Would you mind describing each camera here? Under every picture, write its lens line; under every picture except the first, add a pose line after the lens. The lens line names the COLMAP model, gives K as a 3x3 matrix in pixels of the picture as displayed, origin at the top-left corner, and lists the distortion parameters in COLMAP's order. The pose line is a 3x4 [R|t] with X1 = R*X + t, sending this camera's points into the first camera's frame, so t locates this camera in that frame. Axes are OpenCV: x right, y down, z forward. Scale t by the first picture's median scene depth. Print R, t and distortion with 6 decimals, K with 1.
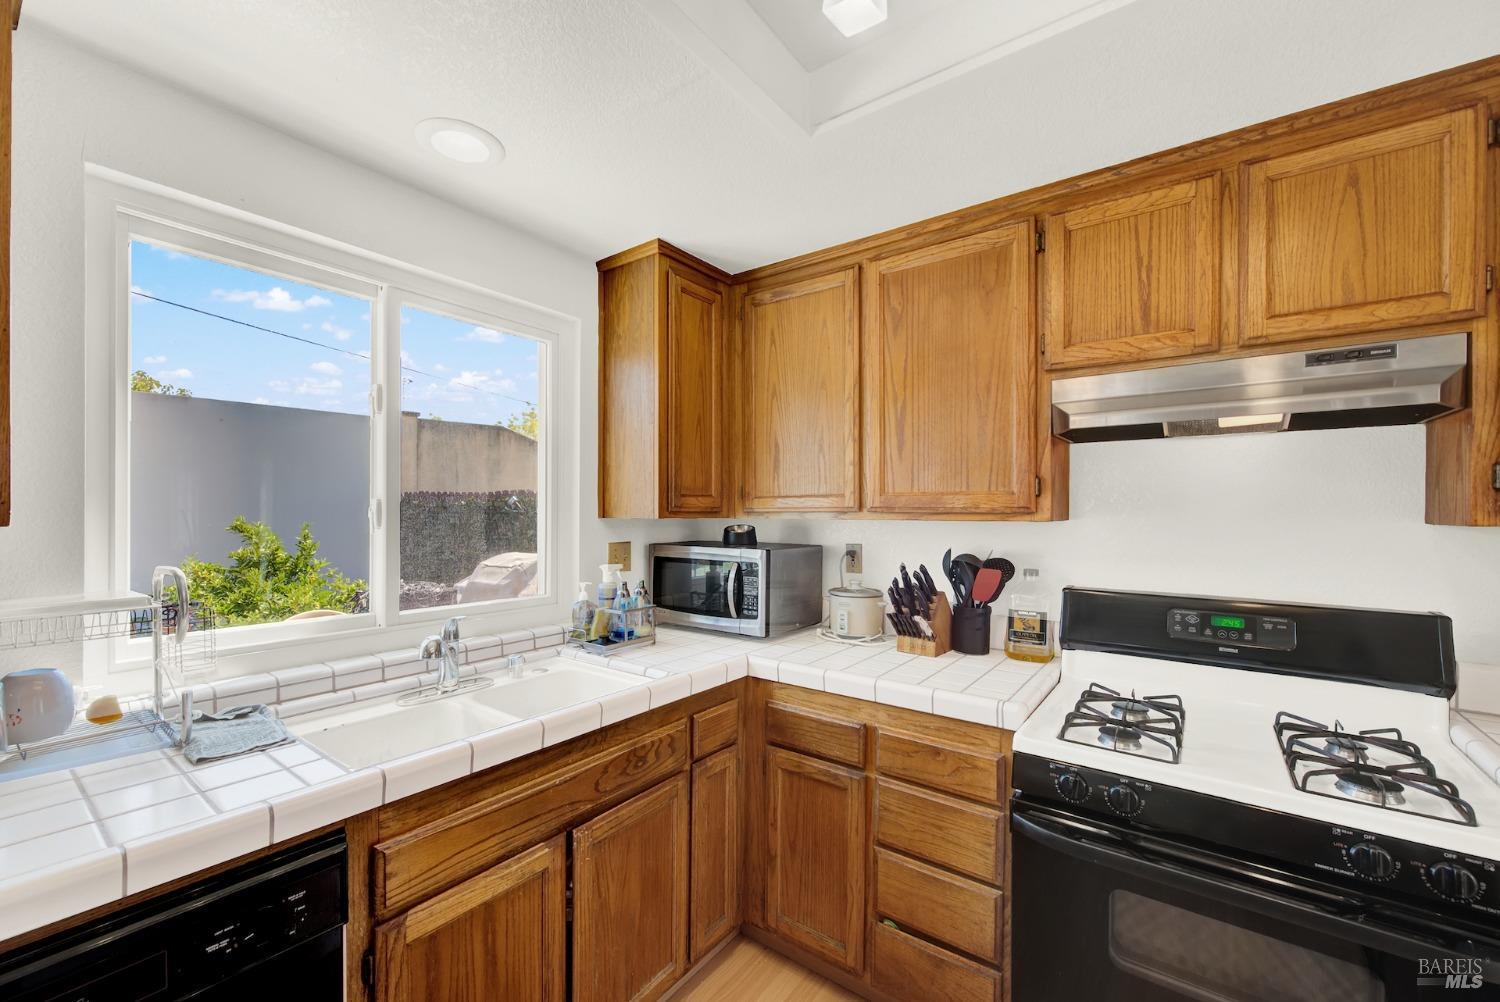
lens RADIAL K [[599.4, 0, 752.4], [0, 599.4, 516.5], [0, 0, 1]] dist [0.000475, -0.000005]
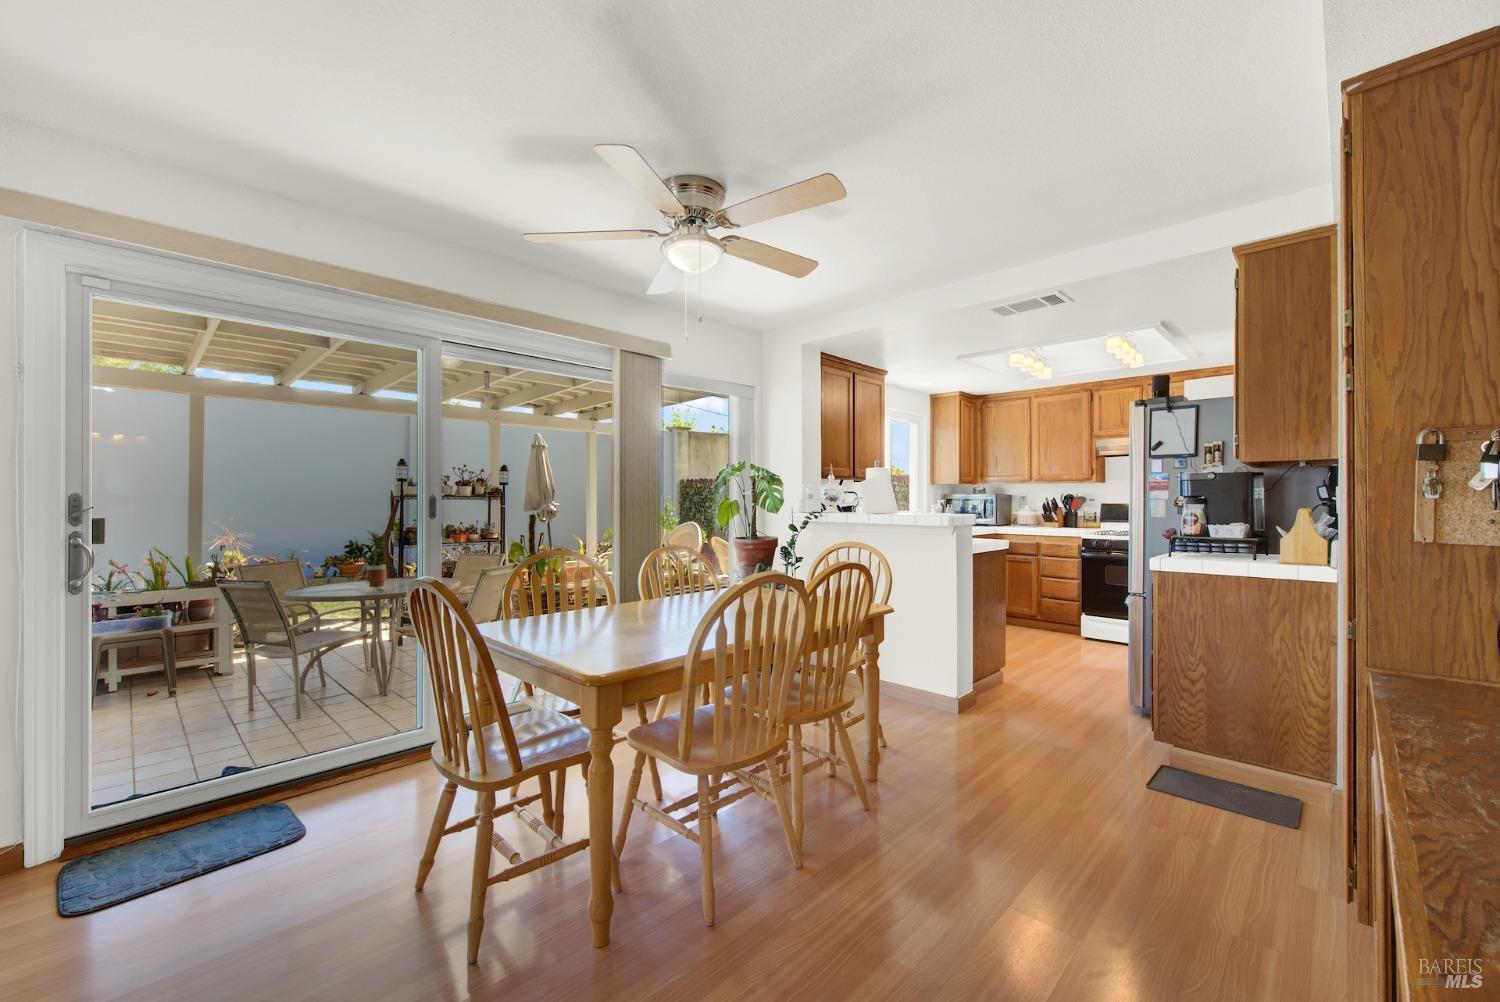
lens RADIAL K [[607.5, 0, 750.0], [0, 607.5, 501.0], [0, 0, 1]] dist [0.001335, 0.000041]
pose [[0.990050, -0.005051, -0.140626, -0.678135], [0.004179, 0.999970, -0.006490, 0.092763], [0.140655, 0.005838, 0.990042, -1.904517]]
